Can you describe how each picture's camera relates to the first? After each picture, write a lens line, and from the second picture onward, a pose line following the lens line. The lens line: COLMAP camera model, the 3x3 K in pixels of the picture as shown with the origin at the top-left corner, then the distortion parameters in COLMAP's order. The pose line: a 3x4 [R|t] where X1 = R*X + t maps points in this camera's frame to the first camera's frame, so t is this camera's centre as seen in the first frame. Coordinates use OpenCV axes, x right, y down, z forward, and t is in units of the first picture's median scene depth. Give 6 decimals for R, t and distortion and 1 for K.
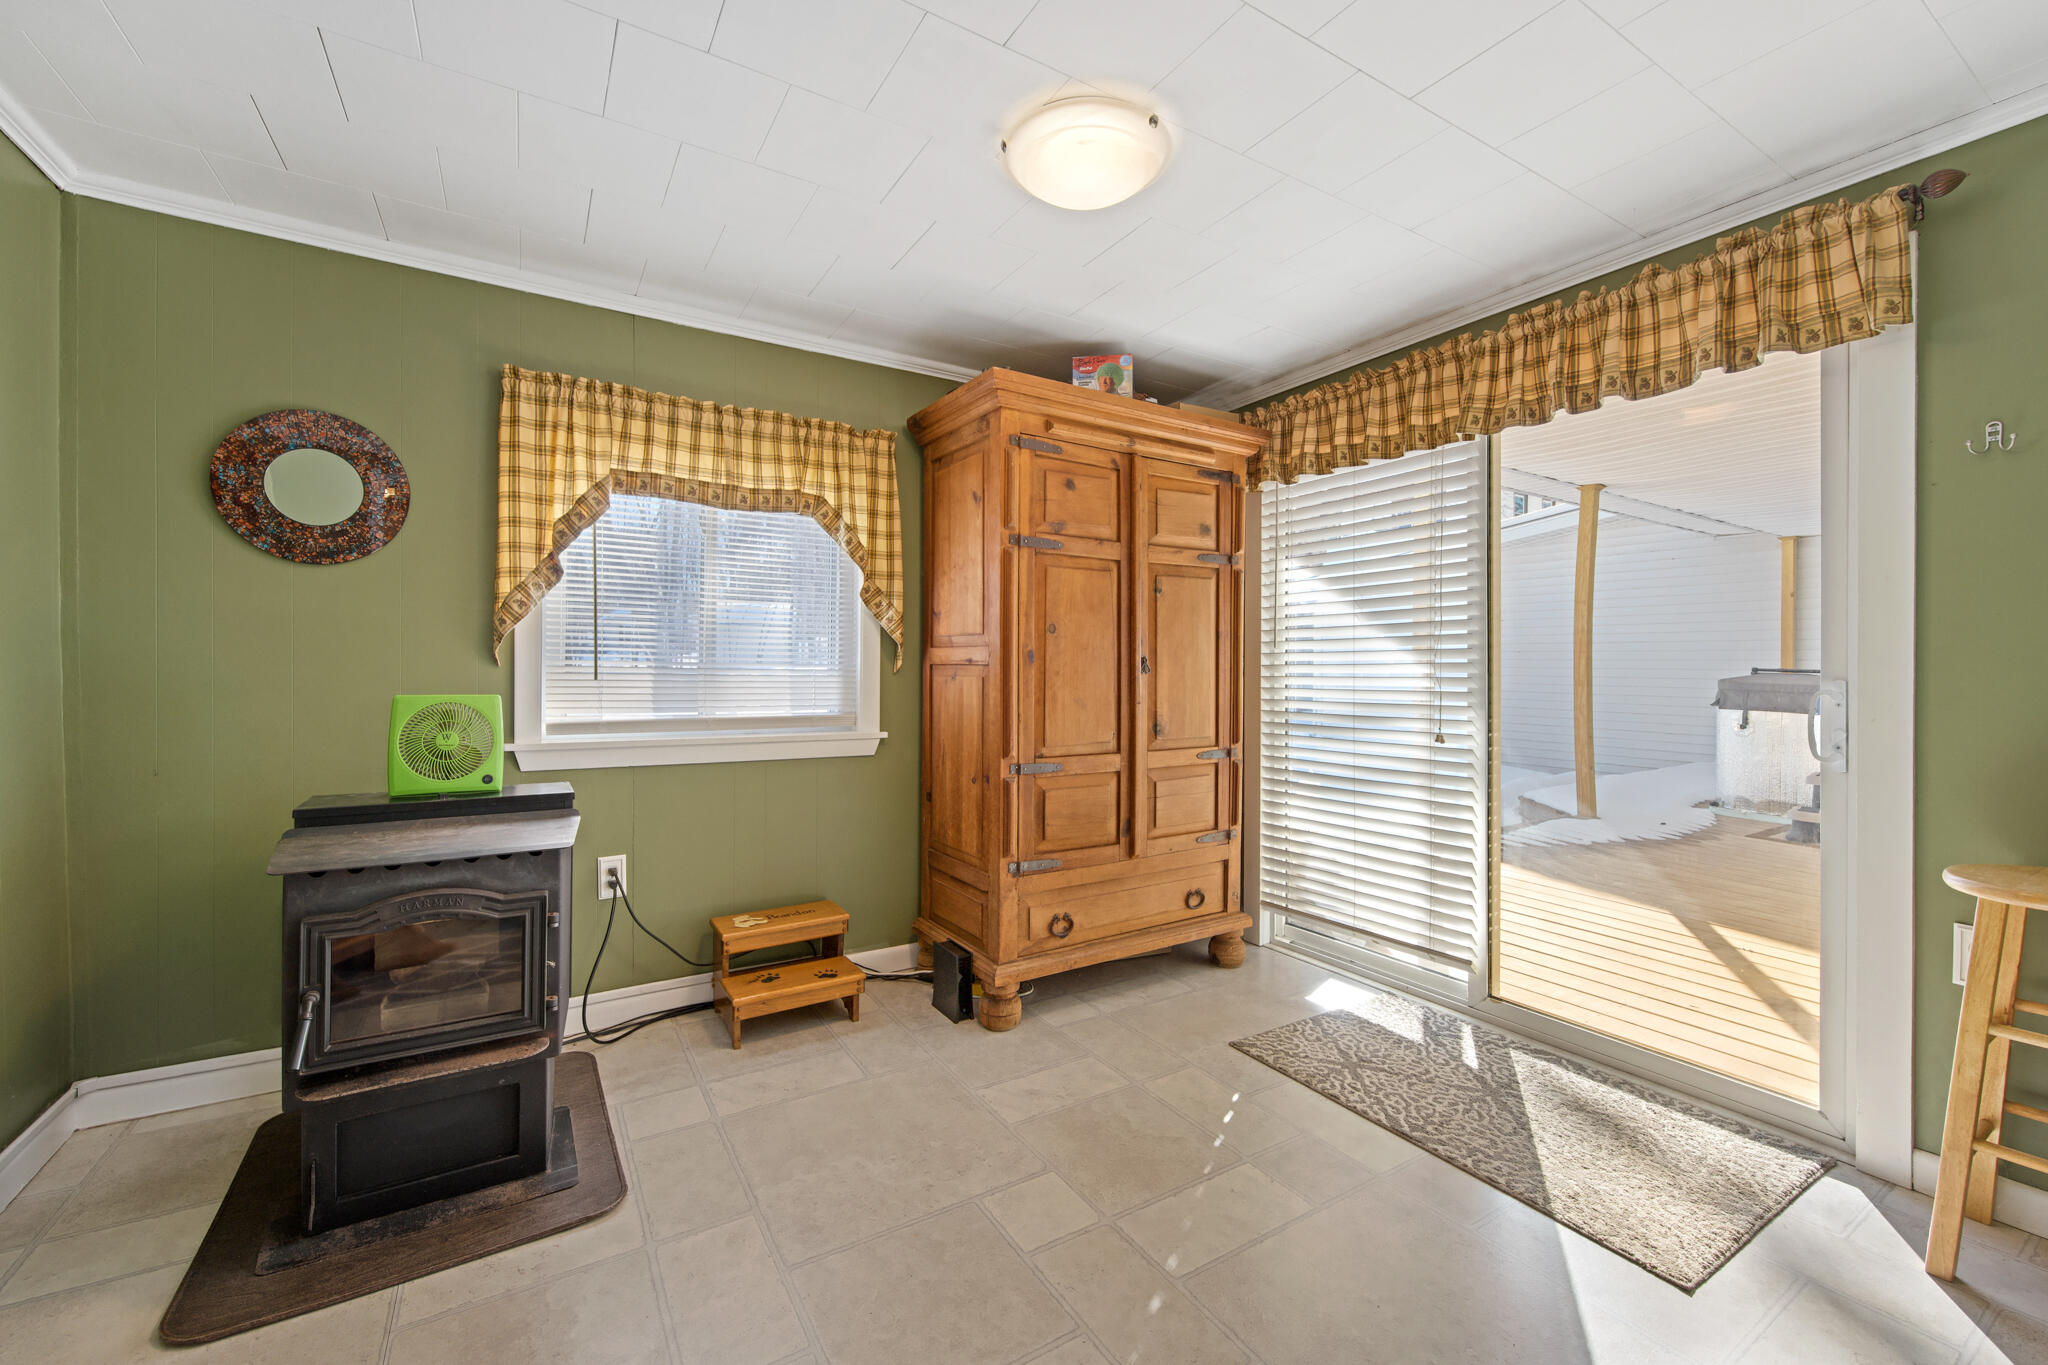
lens RADIAL K [[815.2, 0, 1034.3], [0, 815.2, 672.5], [0, 0, 1]] dist [-0.003344, -0.000342]
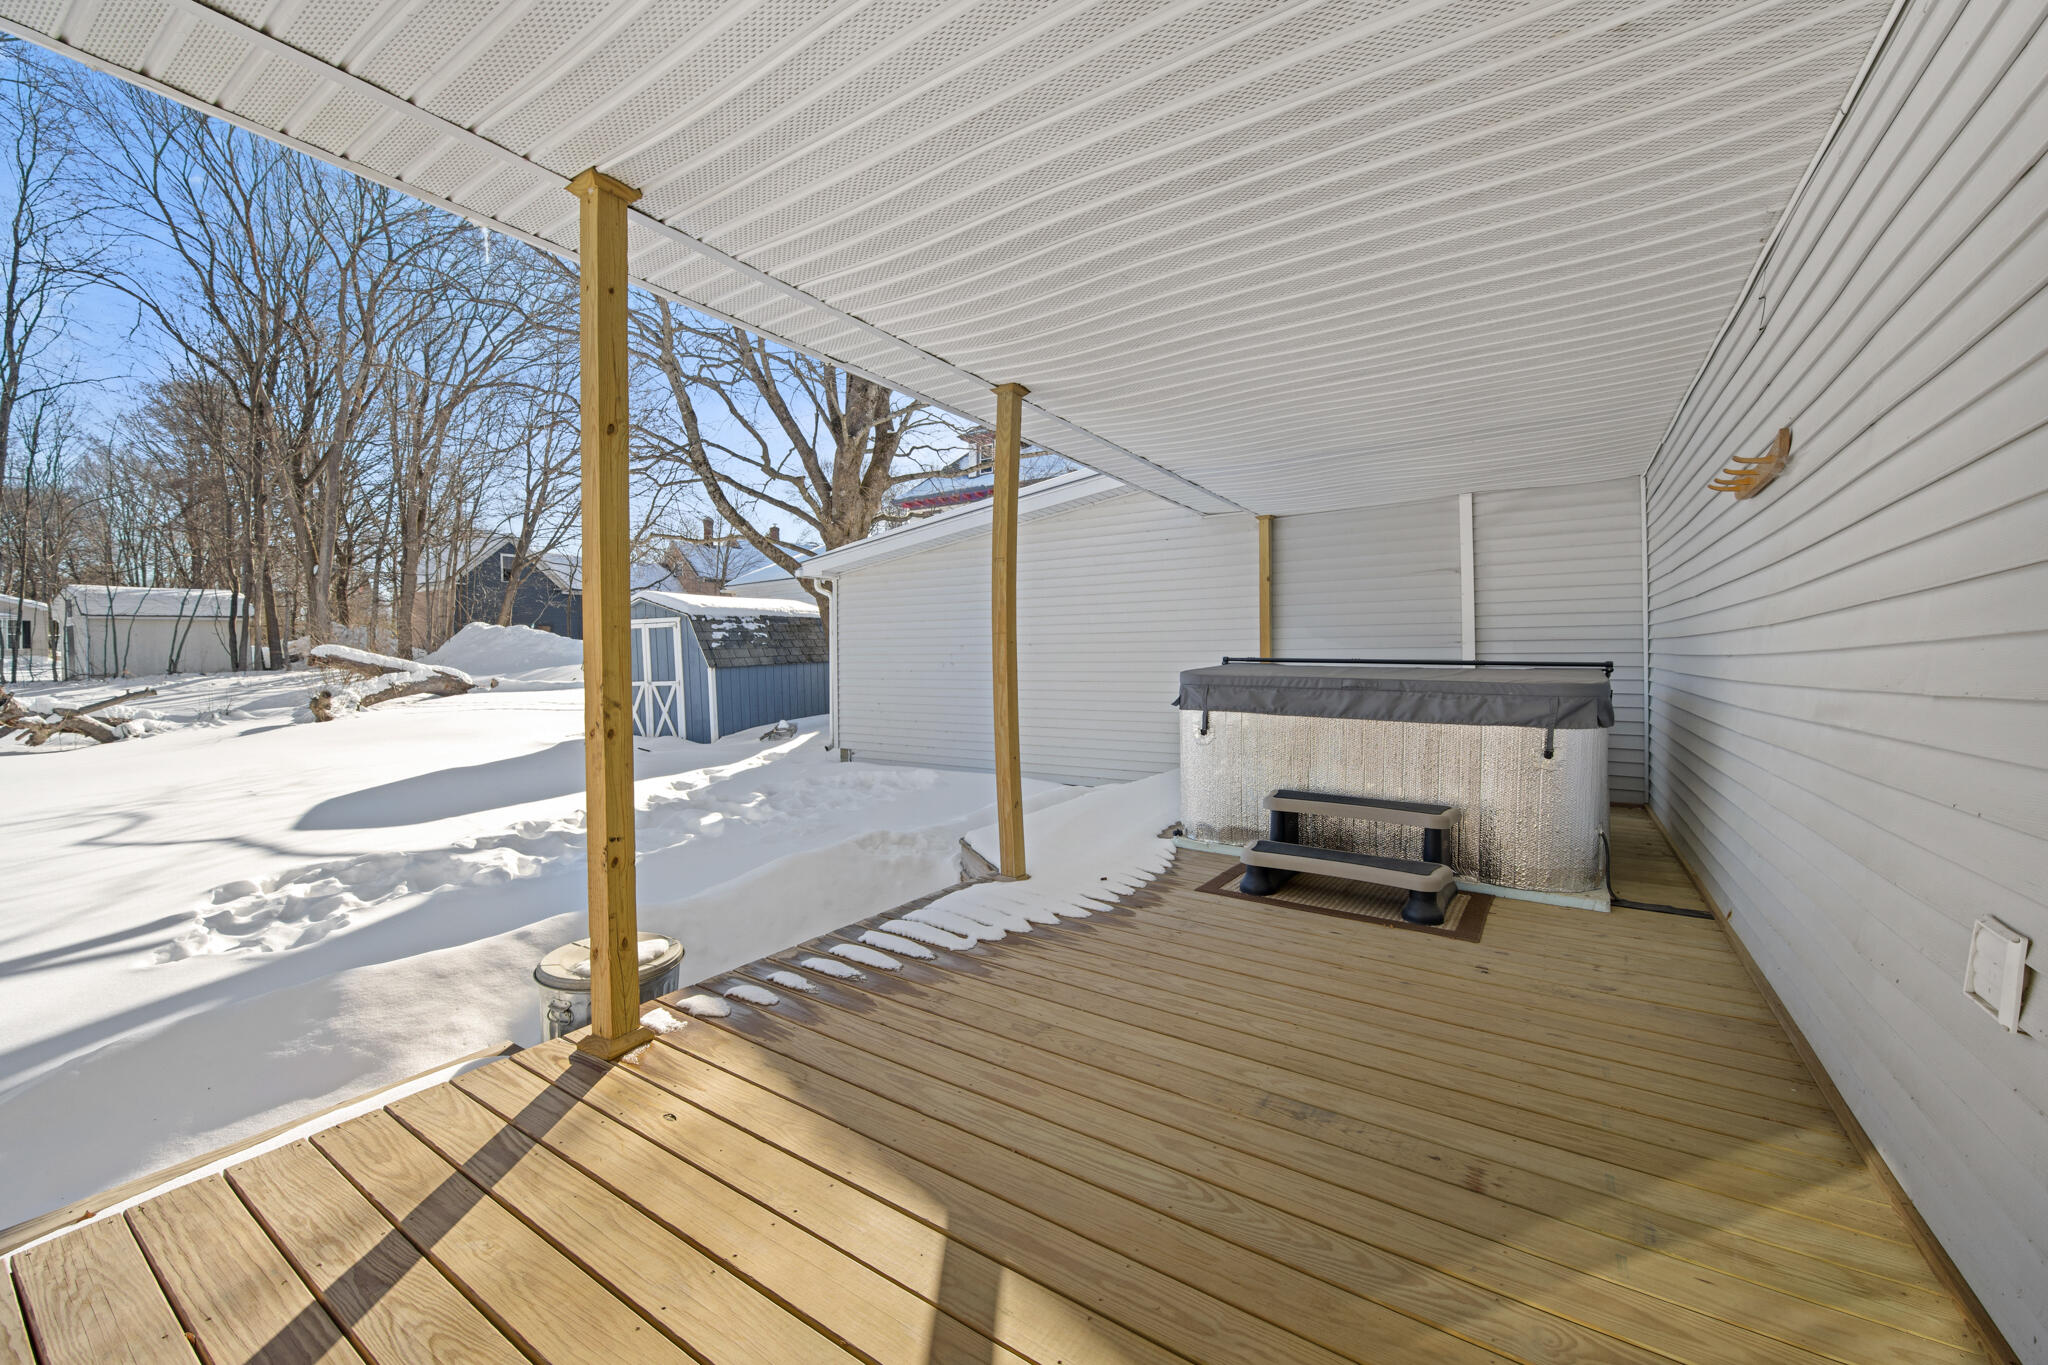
lens RADIAL K [[815.2, 0, 1011.8], [0, 815.2, 673.6], [0, 0, 1]] dist [-0.003344, -0.000342]
pose [[0.914986, -0.017004, 0.403128, 0.386469], [0.017525, 0.999844, 0.002395, 0.006263], [-0.403106, 0.004874, 0.915140, 0.358440]]
